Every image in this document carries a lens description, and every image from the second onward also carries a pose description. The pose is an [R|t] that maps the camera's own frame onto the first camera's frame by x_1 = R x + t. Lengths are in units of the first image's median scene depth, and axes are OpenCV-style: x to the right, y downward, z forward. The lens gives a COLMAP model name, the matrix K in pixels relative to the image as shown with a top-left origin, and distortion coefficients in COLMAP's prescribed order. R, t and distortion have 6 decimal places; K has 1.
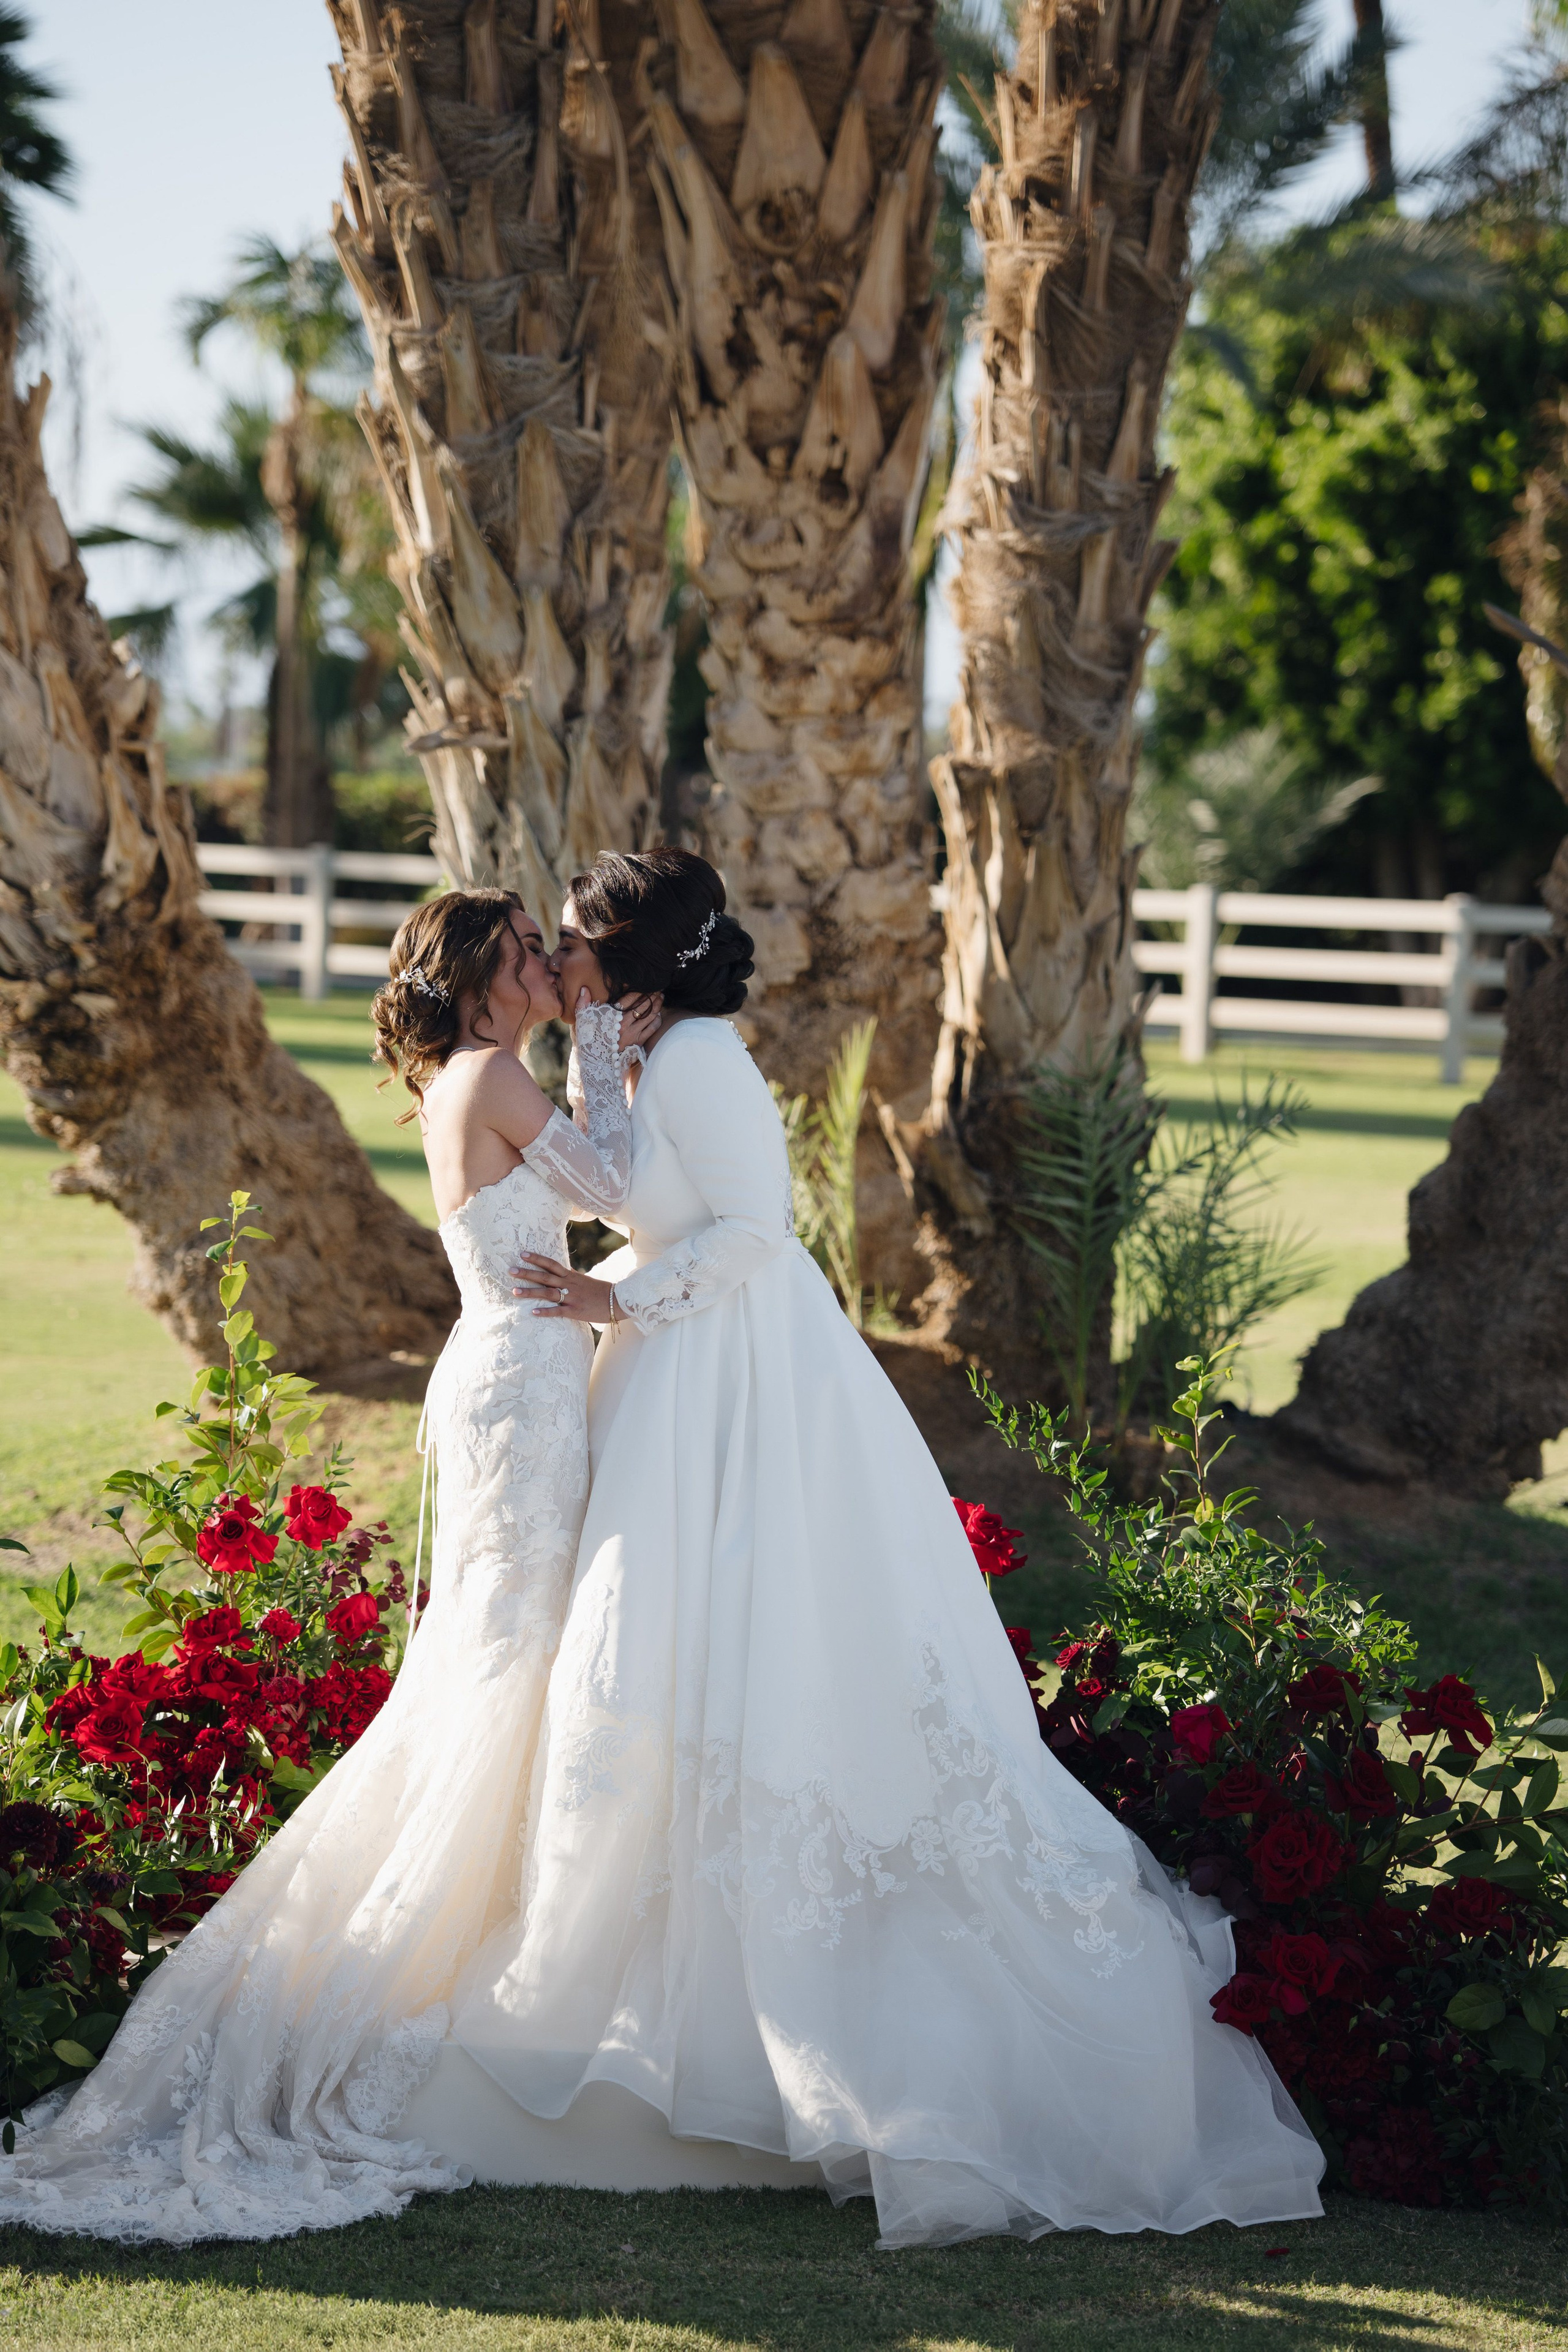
lens RADIAL K [[6637.4, 0, 784.0], [0, 6637.4, 1176.0], [0, 0, 1]] dist [1.122913, 0.680621]
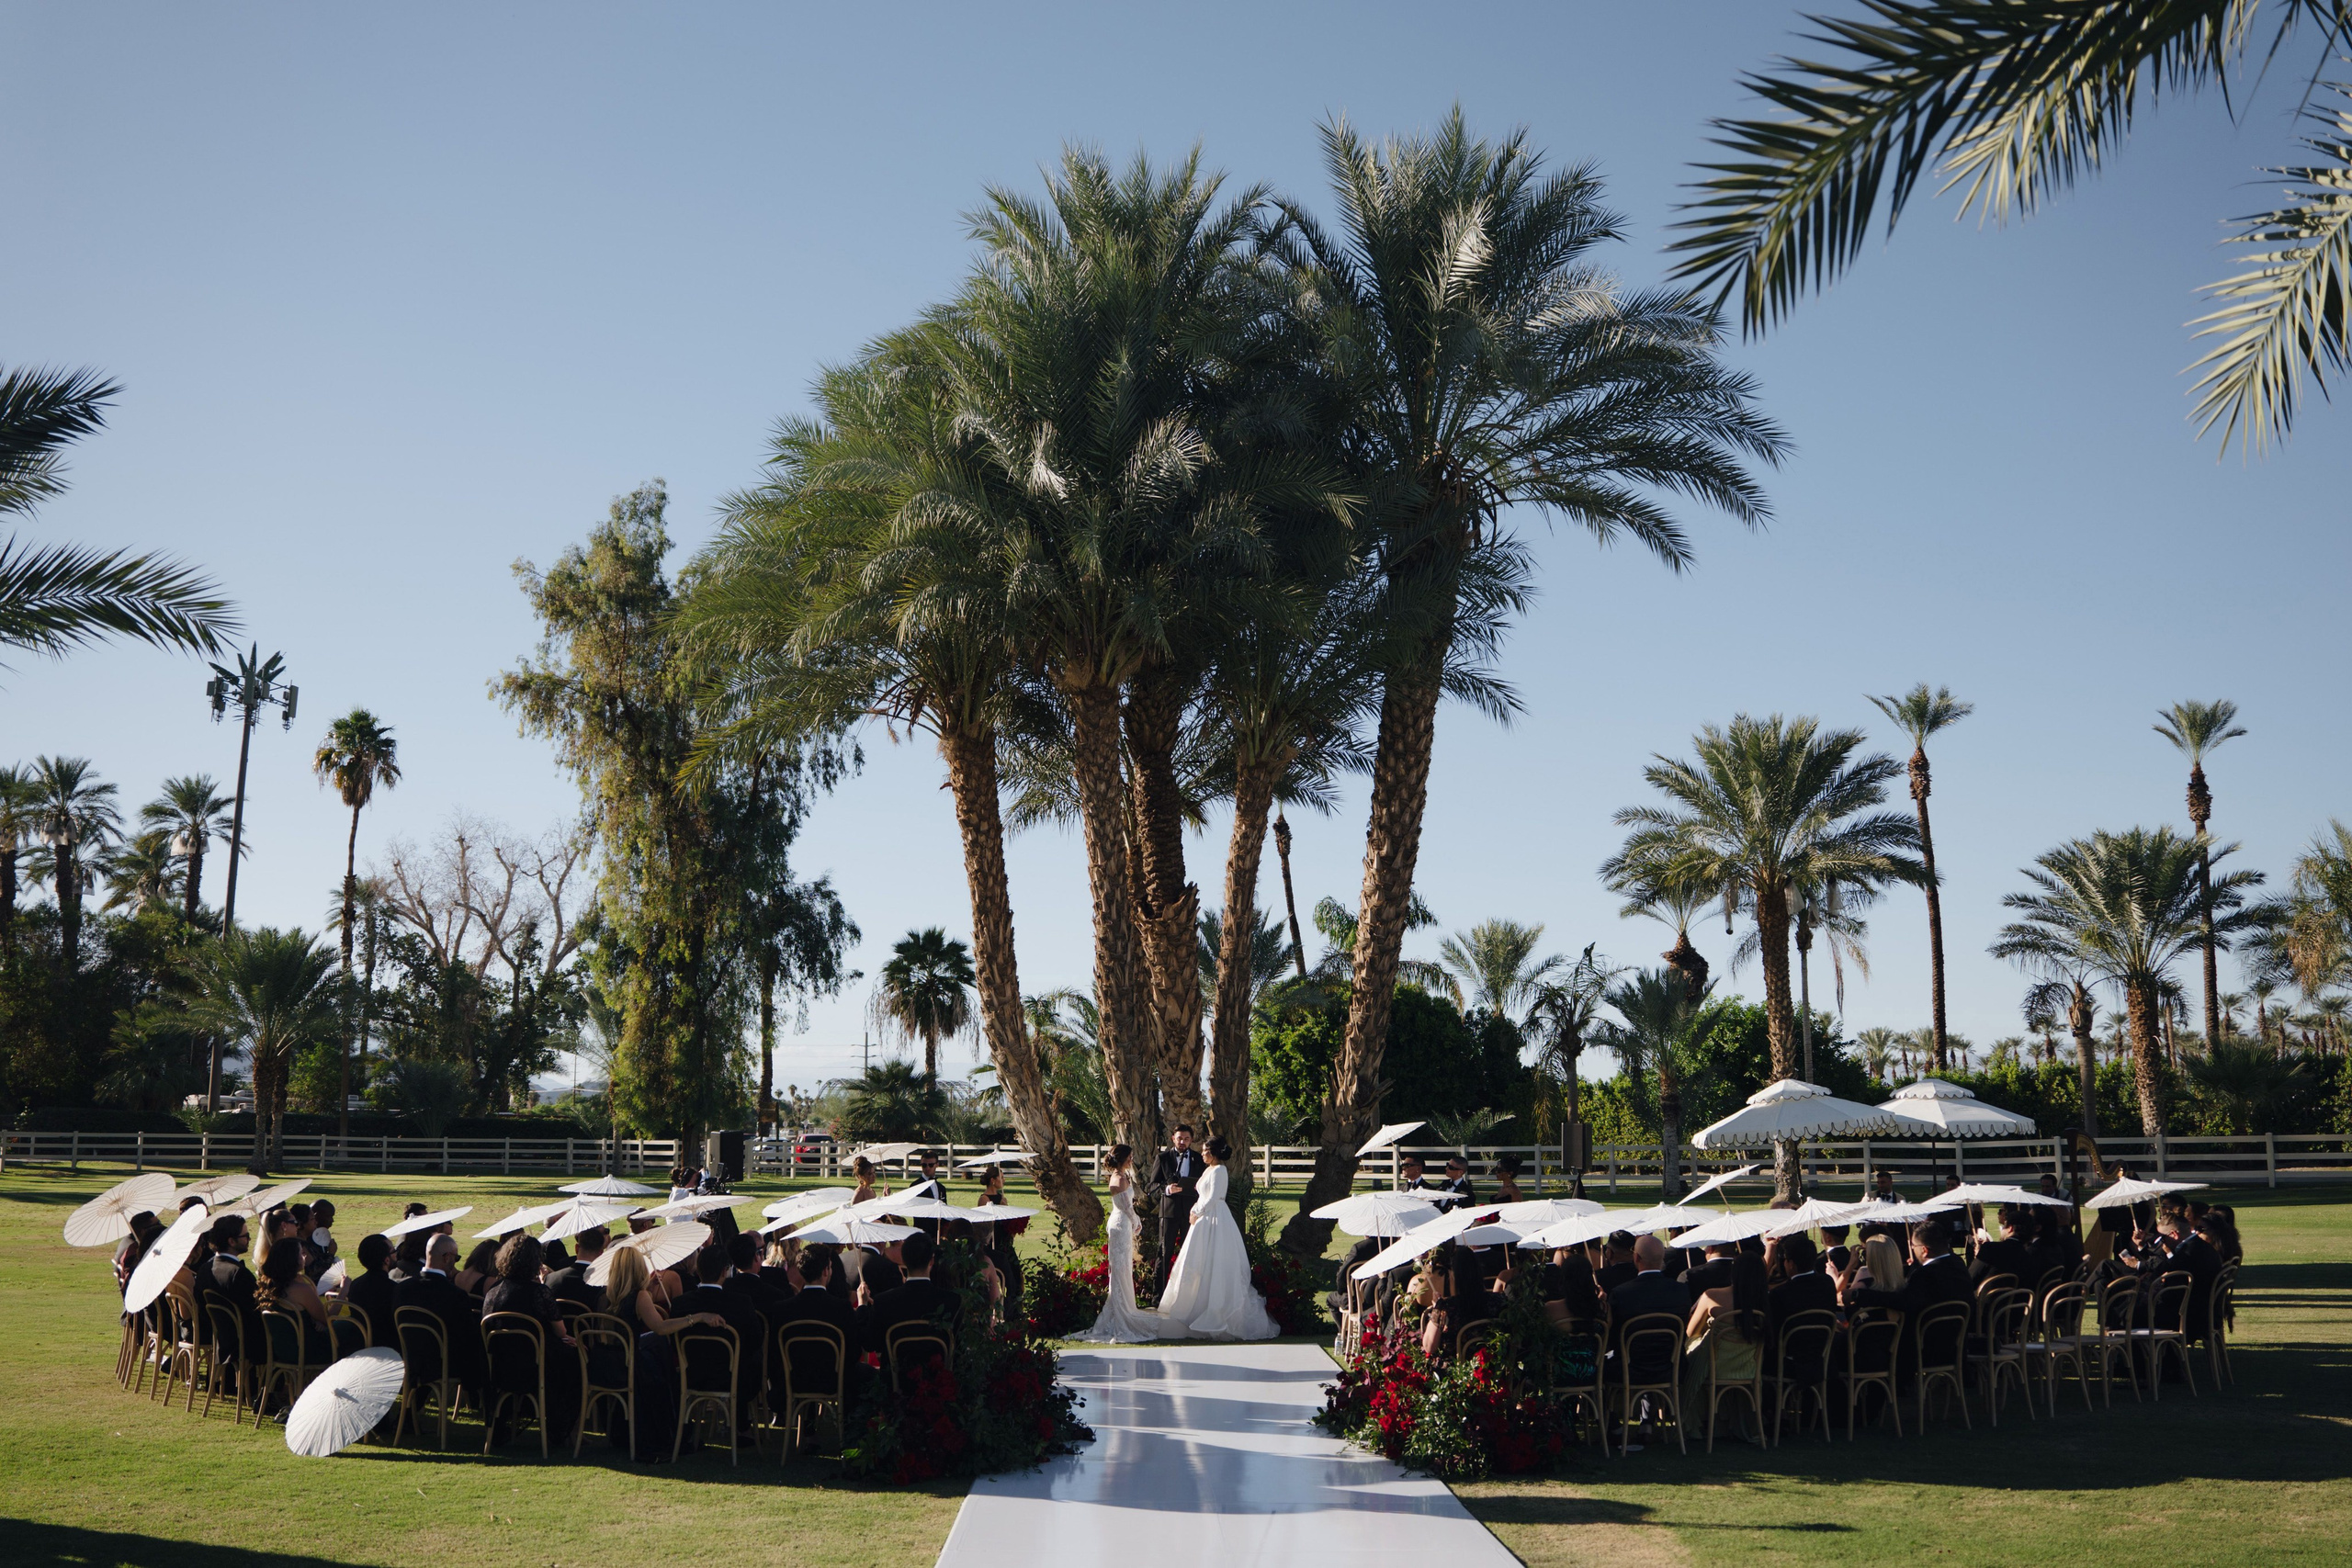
lens RADIAL K [[2108.3, 0, 1175.9], [0, 2108.3, 713.5], [0, 0, 1]] dist [-0.199258, 0.182113]
pose [[0.999014, -0.038130, 0.022727, -0.027044], [0.042560, 0.968245, -0.246354, 0.032405], [-0.012612, 0.247079, 0.968913, -0.684243]]
